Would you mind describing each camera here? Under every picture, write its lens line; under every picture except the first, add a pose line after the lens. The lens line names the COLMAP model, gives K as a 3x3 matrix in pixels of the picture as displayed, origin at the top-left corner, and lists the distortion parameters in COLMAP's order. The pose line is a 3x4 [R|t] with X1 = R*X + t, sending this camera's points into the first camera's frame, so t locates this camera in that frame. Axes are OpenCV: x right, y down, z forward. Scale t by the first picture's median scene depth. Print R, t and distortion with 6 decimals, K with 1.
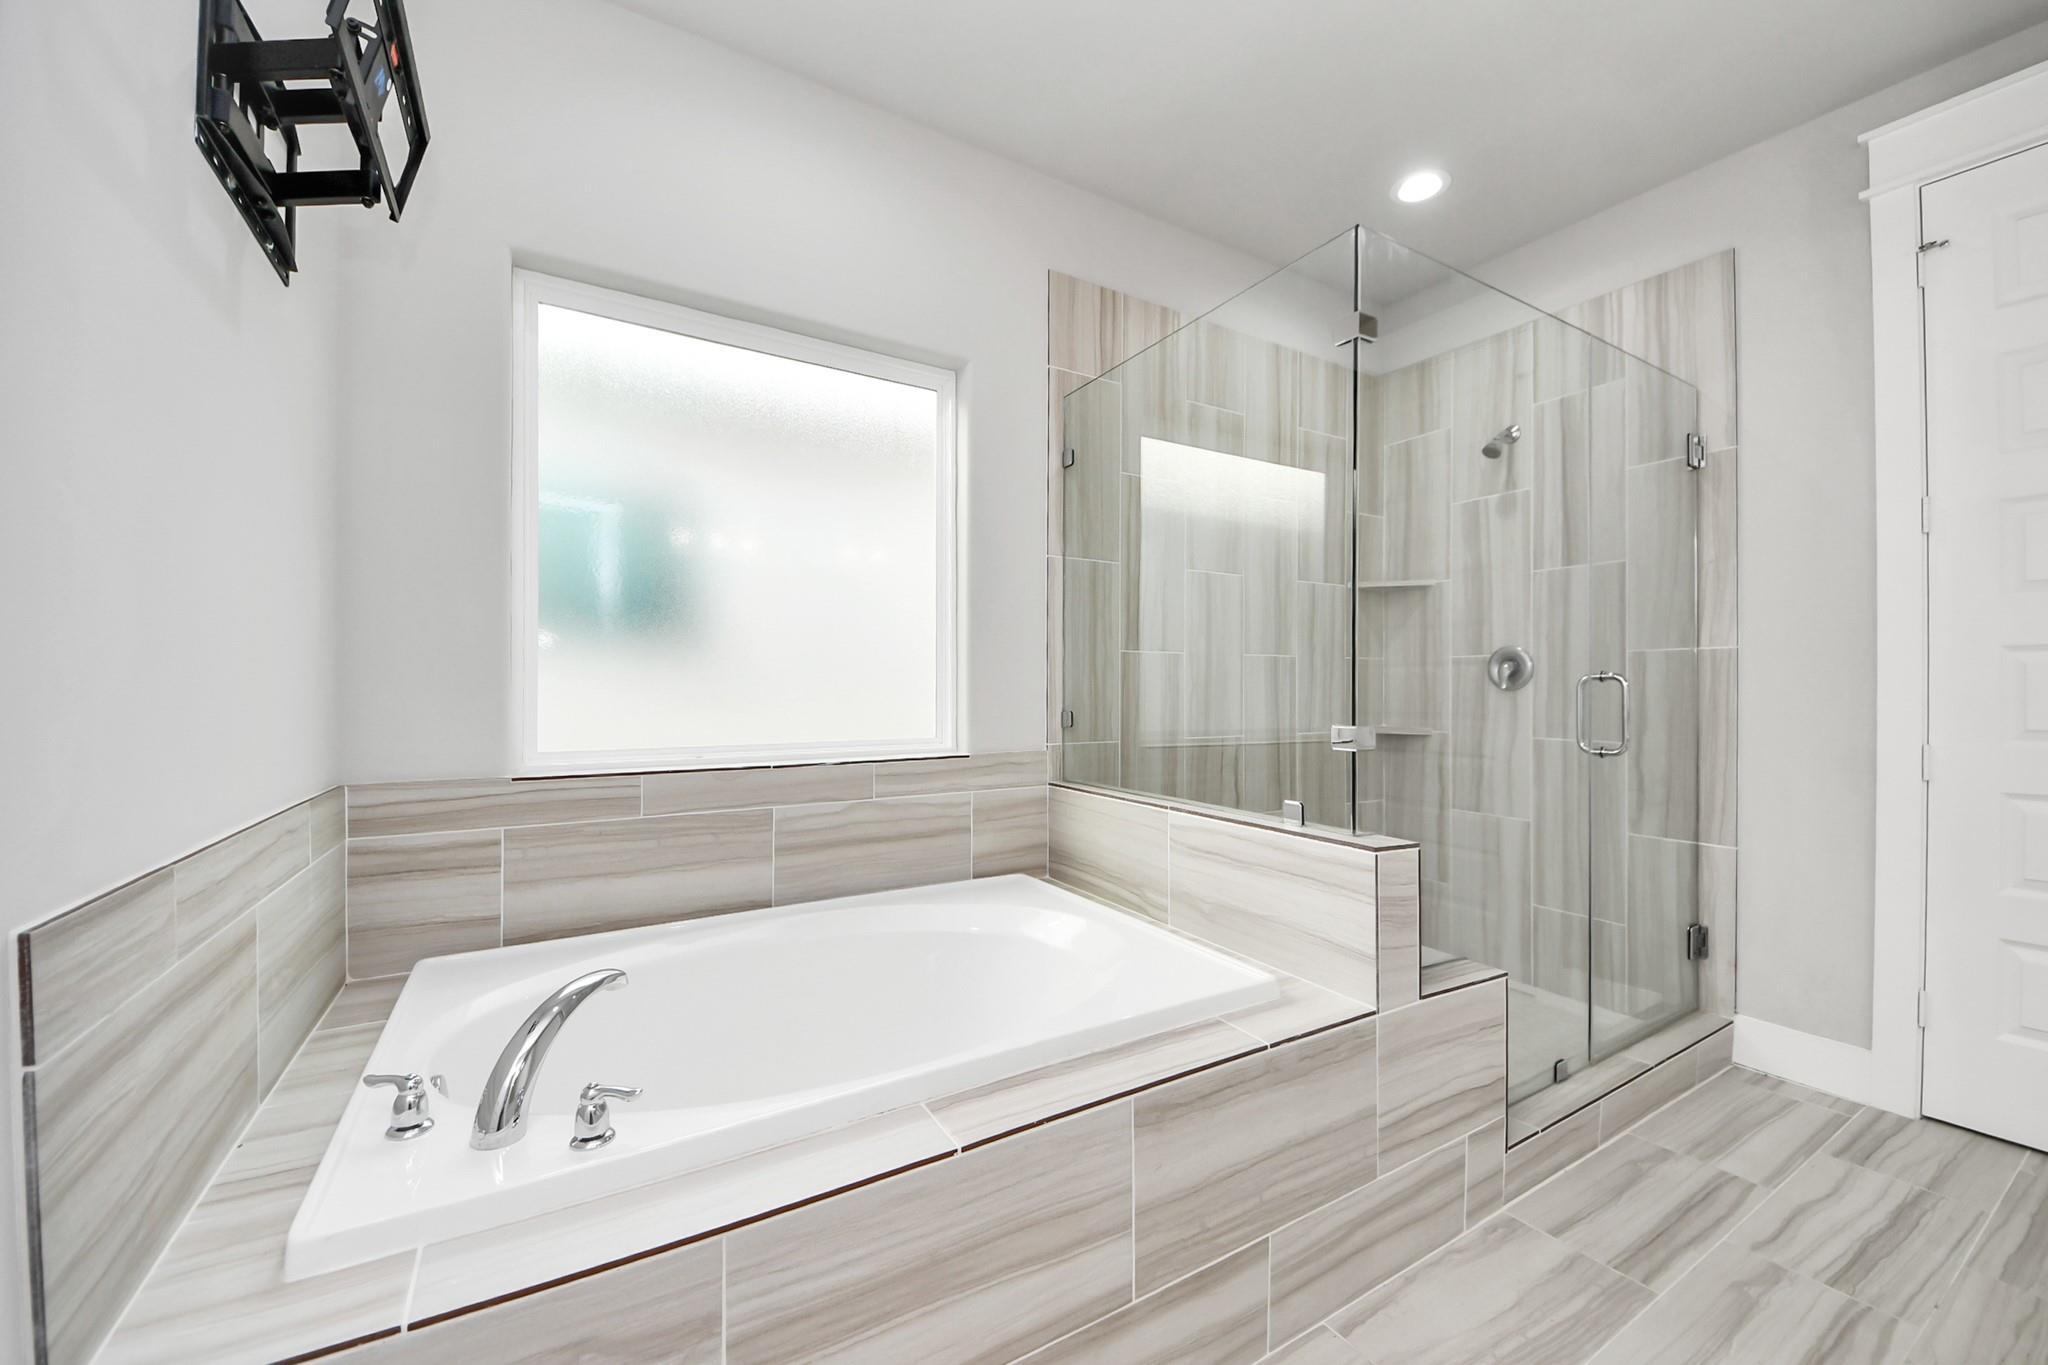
lens RADIAL K [[802.7, 0, 1021.3], [0, 802.7, 691.1], [0, 0, 1]] dist [-0.009866, -0.000323]
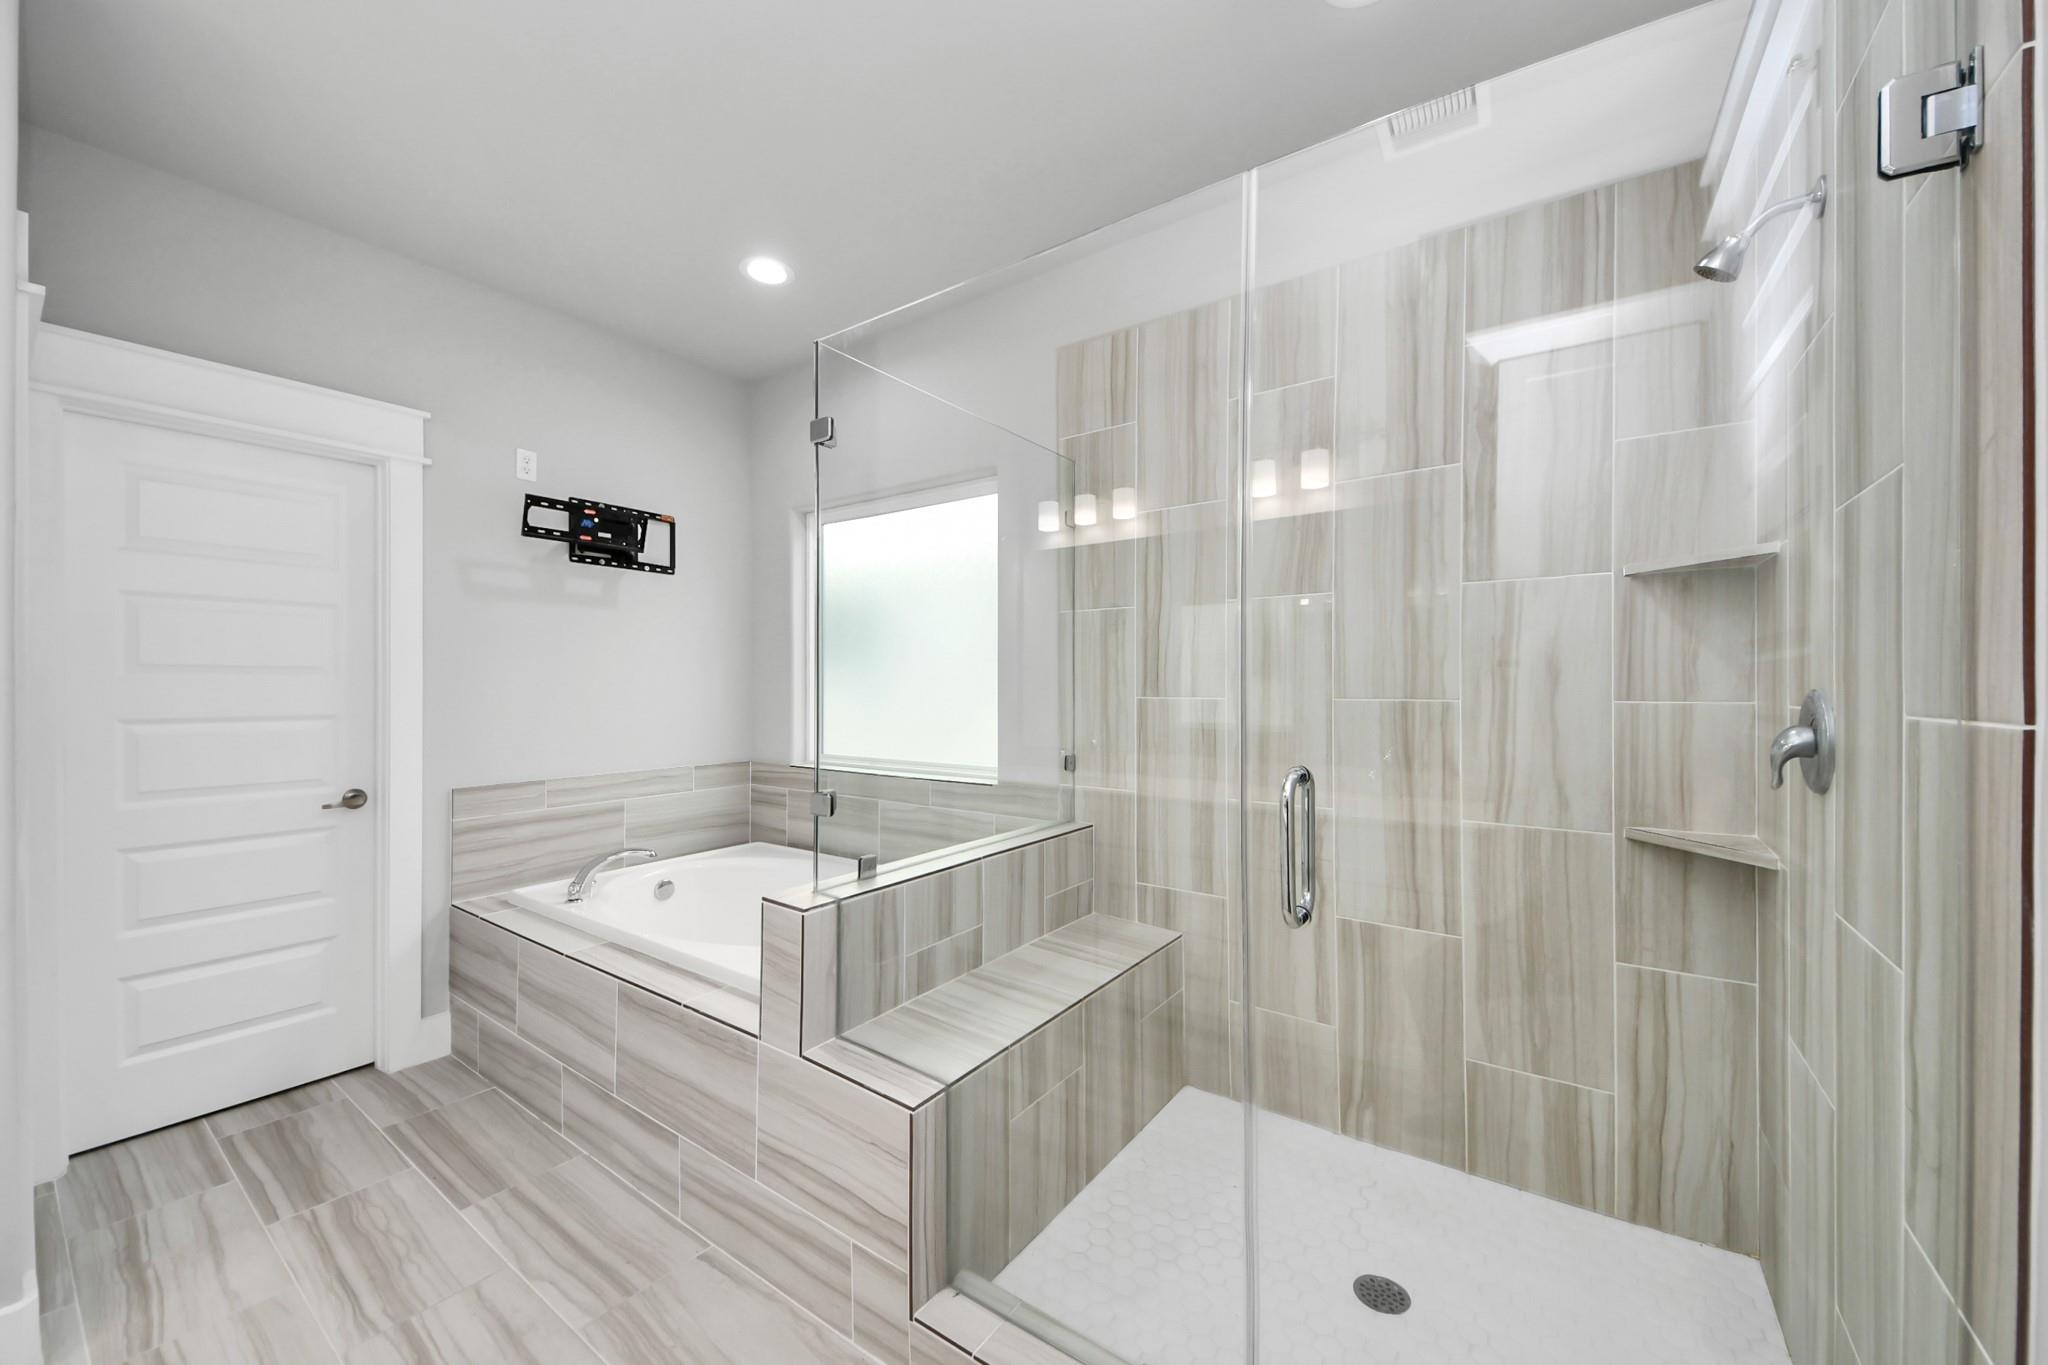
lens RADIAL K [[749.5, 0, 1026.4], [0, 749.5, 681.2], [0, 0, 1]] dist [-0.001335, -0.002697]
pose [[0.418495, -0.001782, -0.908217, 1.445396], [-0.003855, 0.999986, -0.003739, -0.106602], [0.908211, 0.005066, 0.418483, 0.805529]]
